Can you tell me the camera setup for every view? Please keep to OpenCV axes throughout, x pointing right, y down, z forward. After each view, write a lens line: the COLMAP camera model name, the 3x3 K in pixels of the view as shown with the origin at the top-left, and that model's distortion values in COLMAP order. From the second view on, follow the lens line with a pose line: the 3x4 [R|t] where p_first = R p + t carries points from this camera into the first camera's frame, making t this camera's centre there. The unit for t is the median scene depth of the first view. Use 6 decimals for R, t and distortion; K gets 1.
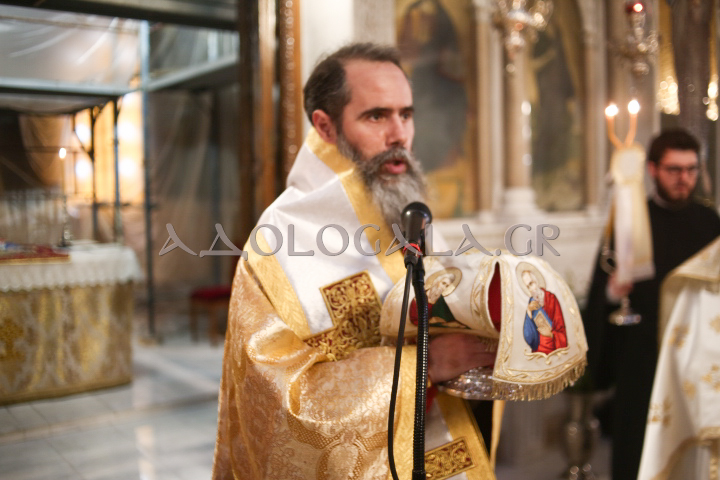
lens RADIAL K [[708.0, 0, 360.0], [0, 708.0, 240.0], [0, 0, 1]] dist [-0.143966, 0.086485]
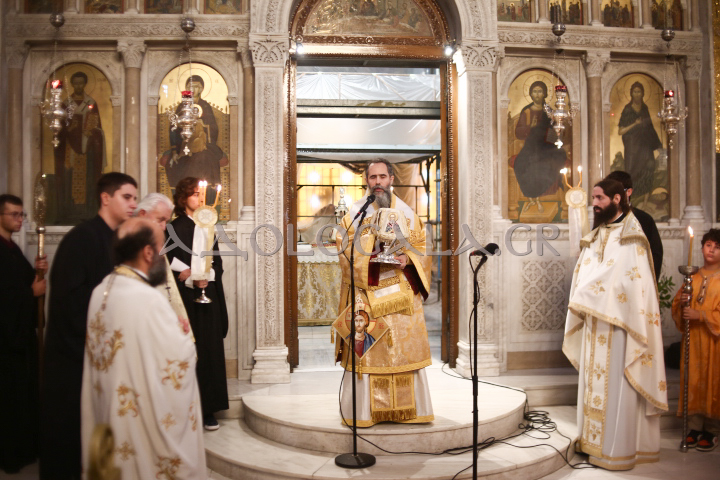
lens RADIAL K [[716.0, 0, 360.0], [0, 716.0, 240.0], [0, 0, 1]] dist [-0.135354, 0.074494]
pose [[0.843137, 0.021065, -0.537286, 0.658198], [-0.049285, 0.998054, -0.038211, 0.103844], [0.535436, 0.058697, 0.842534, -0.747358]]
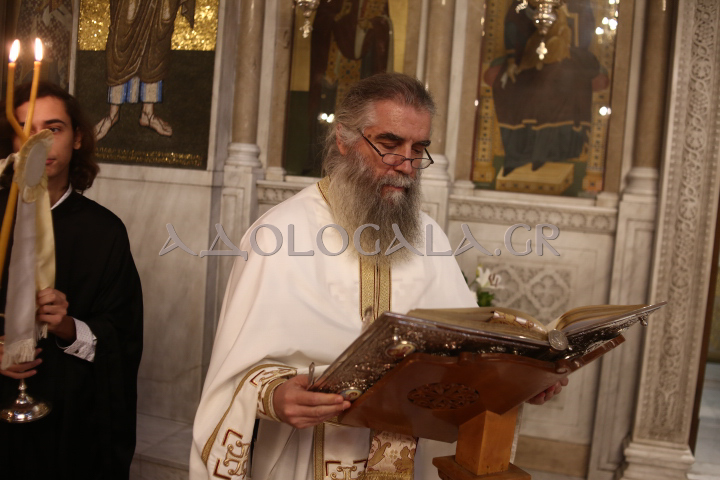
lens RADIAL K [[708.0, 0, 360.0], [0, 708.0, 240.0], [0, 0, 1]] dist [-0.143966, 0.086485]
pose [[0.563585, 0.131832, -0.815470, 0.069400], [-0.143090, 0.987840, 0.060806, 0.061272], [0.813571, 0.082416, 0.575596, -0.269215]]
